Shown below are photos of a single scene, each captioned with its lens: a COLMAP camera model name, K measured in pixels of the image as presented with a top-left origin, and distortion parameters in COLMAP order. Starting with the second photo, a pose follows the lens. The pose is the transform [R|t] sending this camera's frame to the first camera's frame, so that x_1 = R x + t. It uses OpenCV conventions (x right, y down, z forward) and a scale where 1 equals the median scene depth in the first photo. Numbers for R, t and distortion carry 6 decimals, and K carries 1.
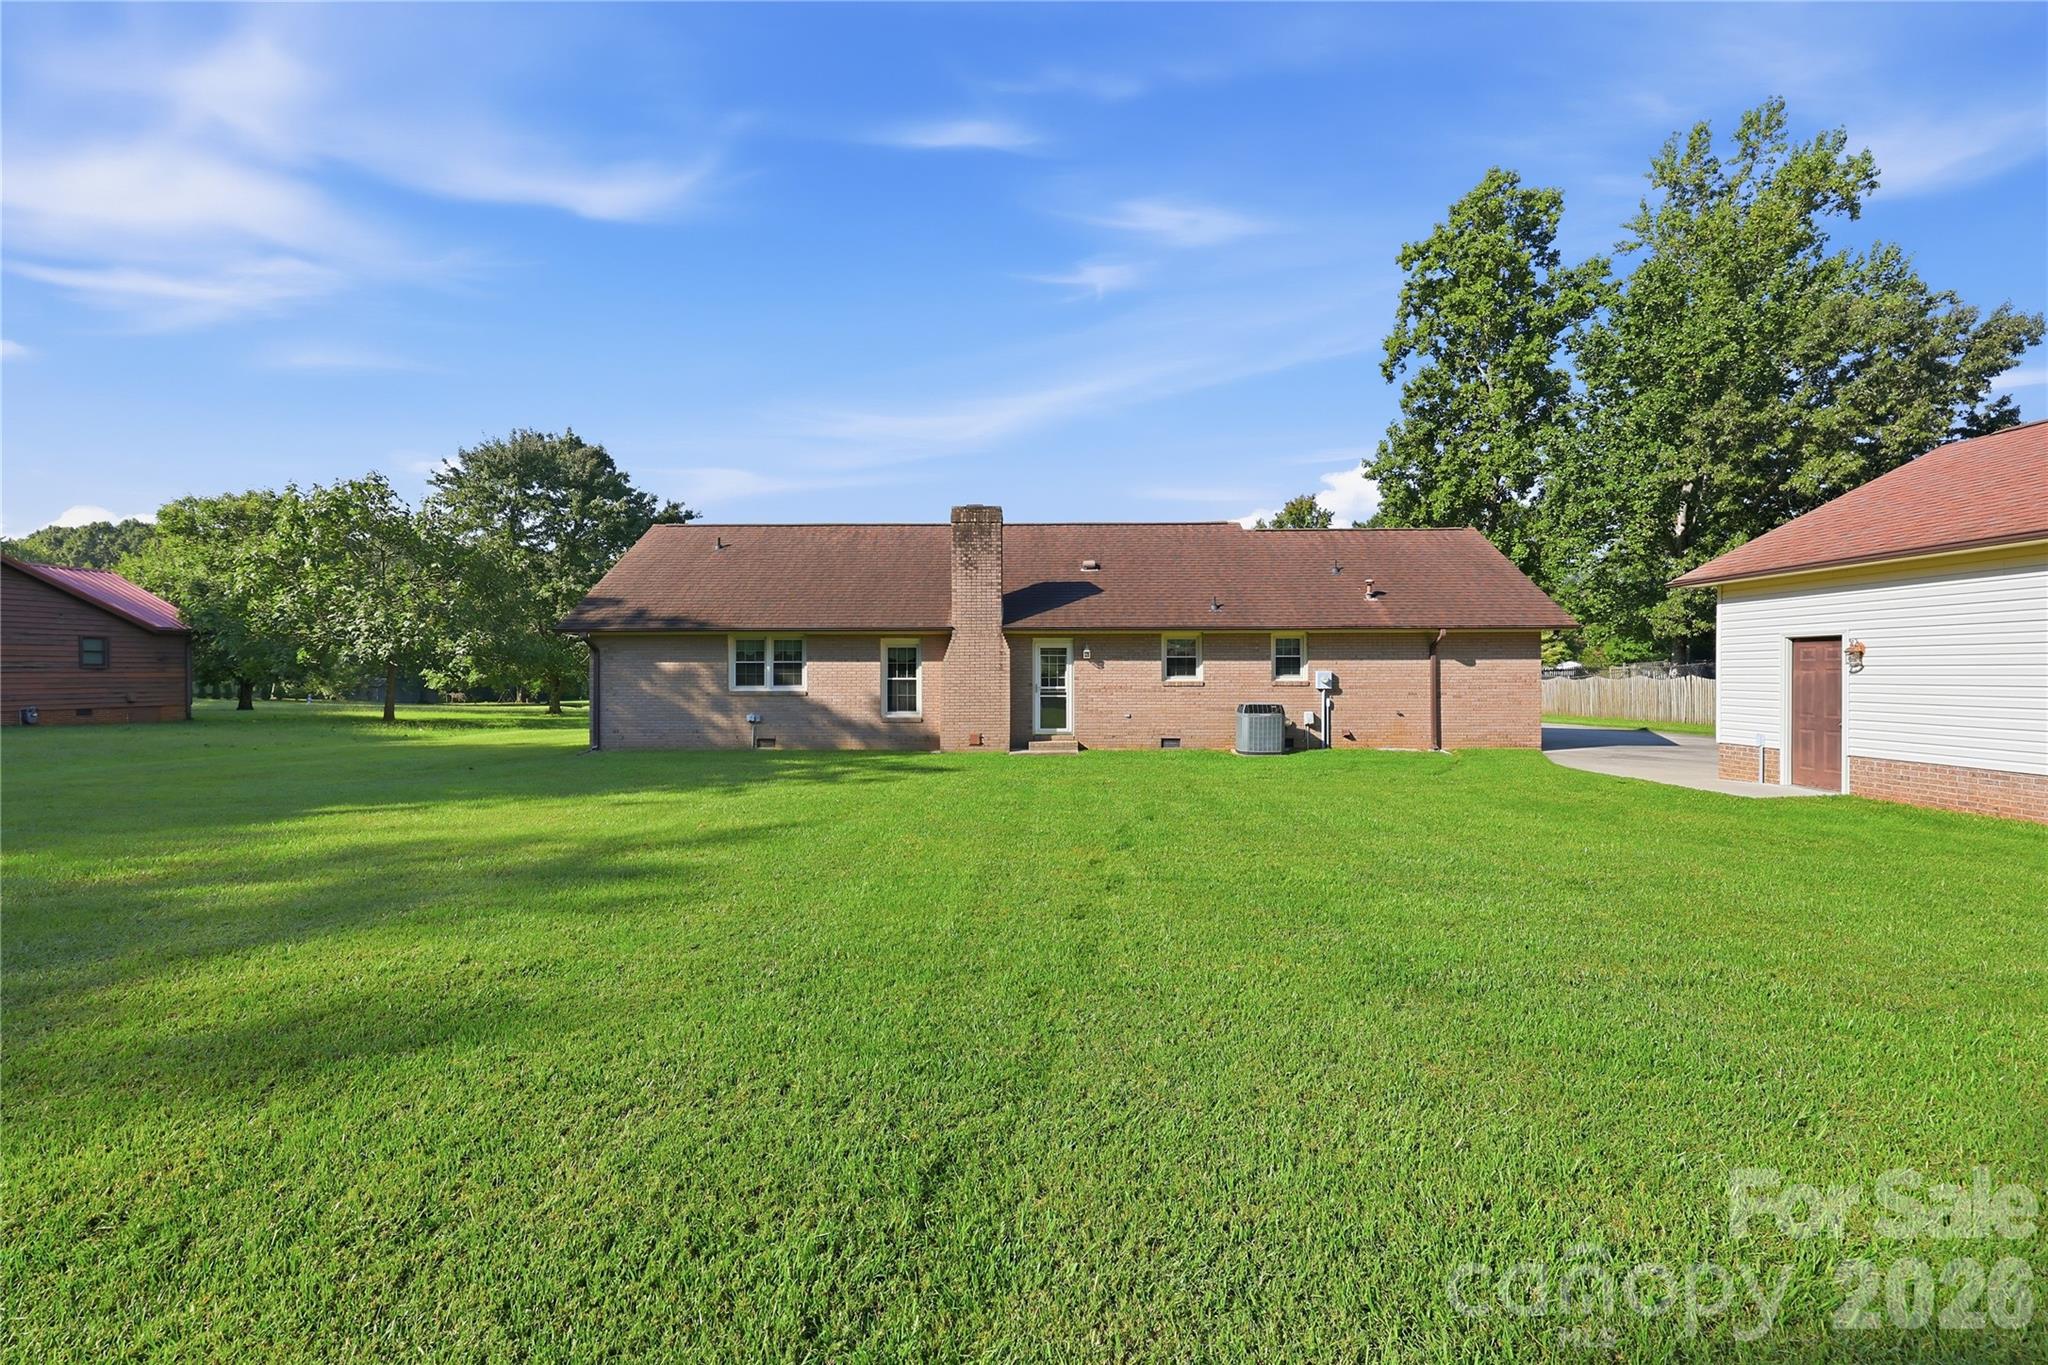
lens RADIAL K [[816.9, 0, 1024.0], [0, 816.9, 682.5], [0, 0, 1]] dist [-0.008577, 0.000362]
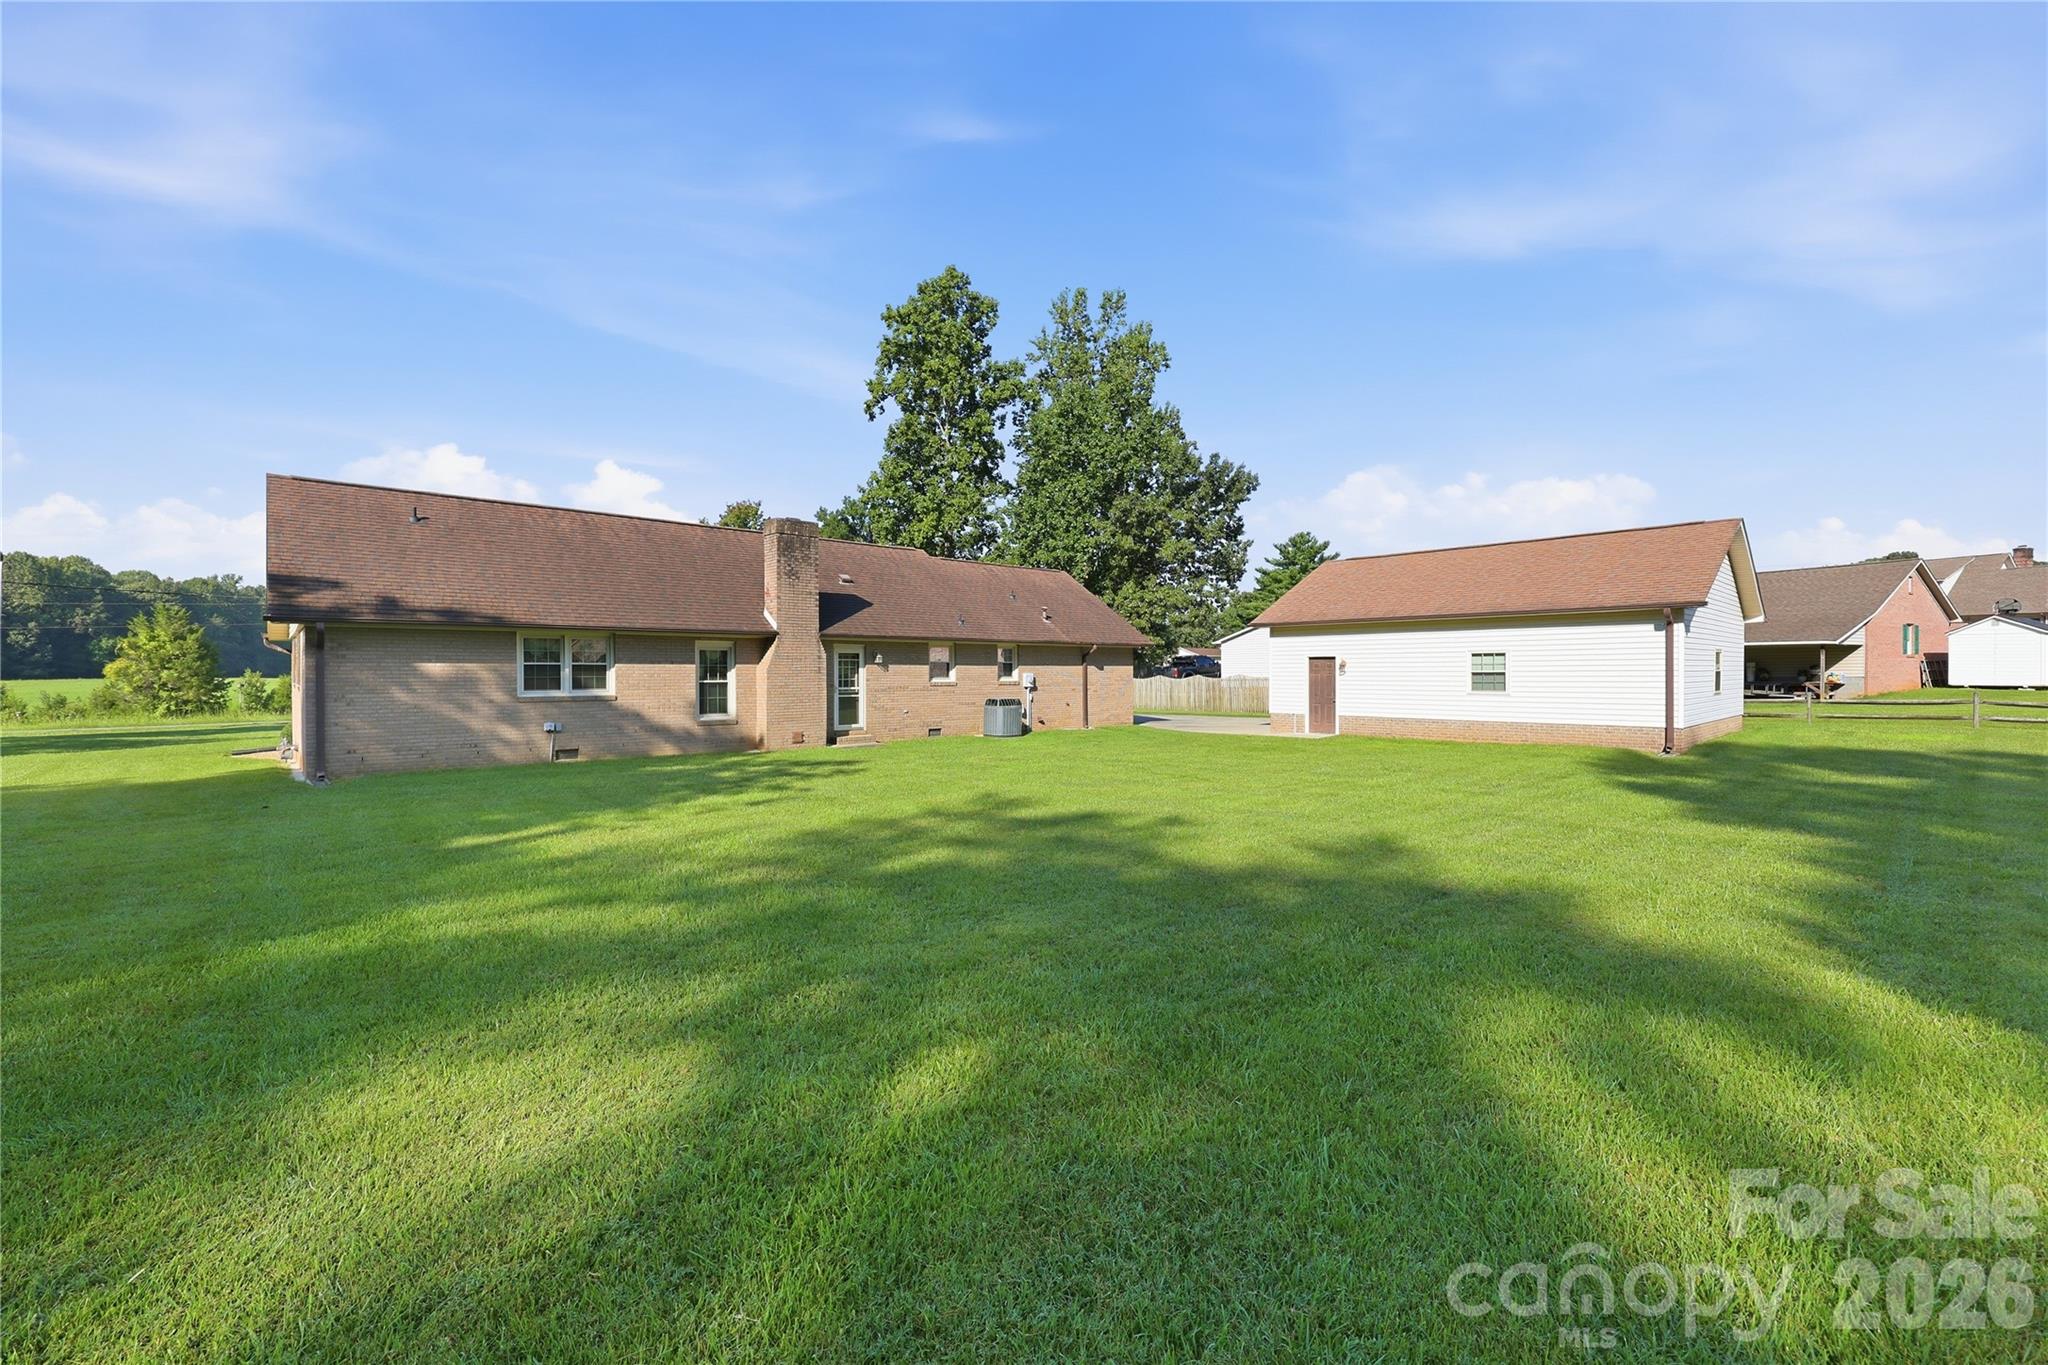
lens RADIAL K [[838.6, 0, 1024.0], [0, 838.6, 682.5], [0, 0, 1]] dist [-0.010331, -0.000059]
pose [[0.731322, -0.006822, 0.681998, -0.571490], [0.008026, 0.999967, 0.001397, -0.001605], [-0.681985, 0.004452, 0.731353, -0.007415]]
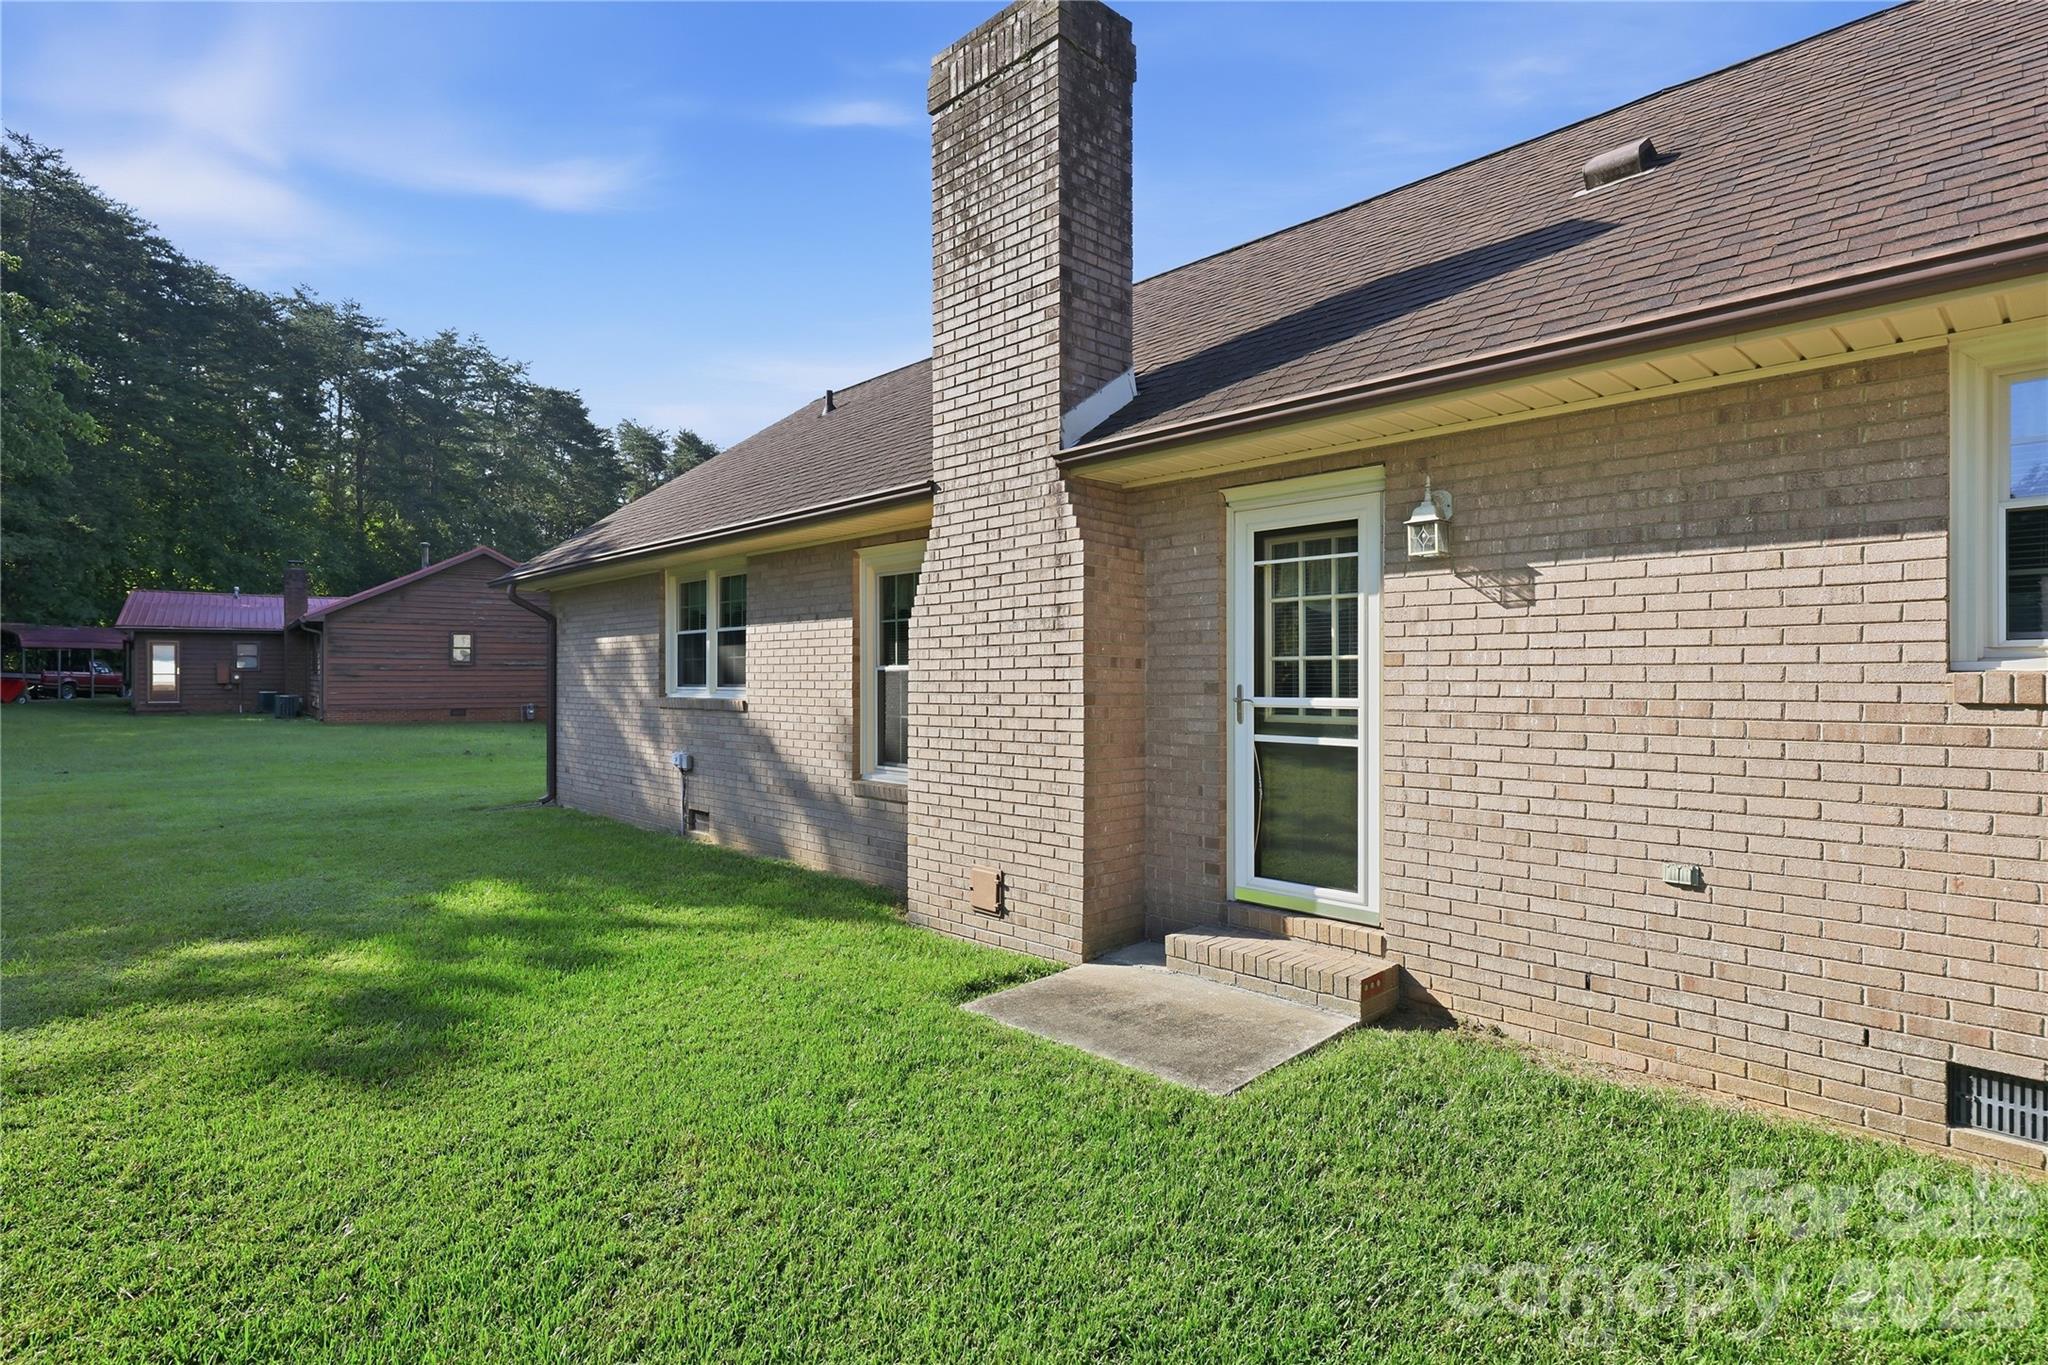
lens RADIAL K [[1024.1, 0, 1021.9], [0, 1024.1, 665.9], [0, 0, 1]] dist [-0.003733, -0.001154]
pose [[0.700099, -0.009052, -0.713989, 0.181410], [-0.009309, 0.999719, -0.021802, 0.003119], [0.713986, 0.021910, 0.699818, 0.744689]]
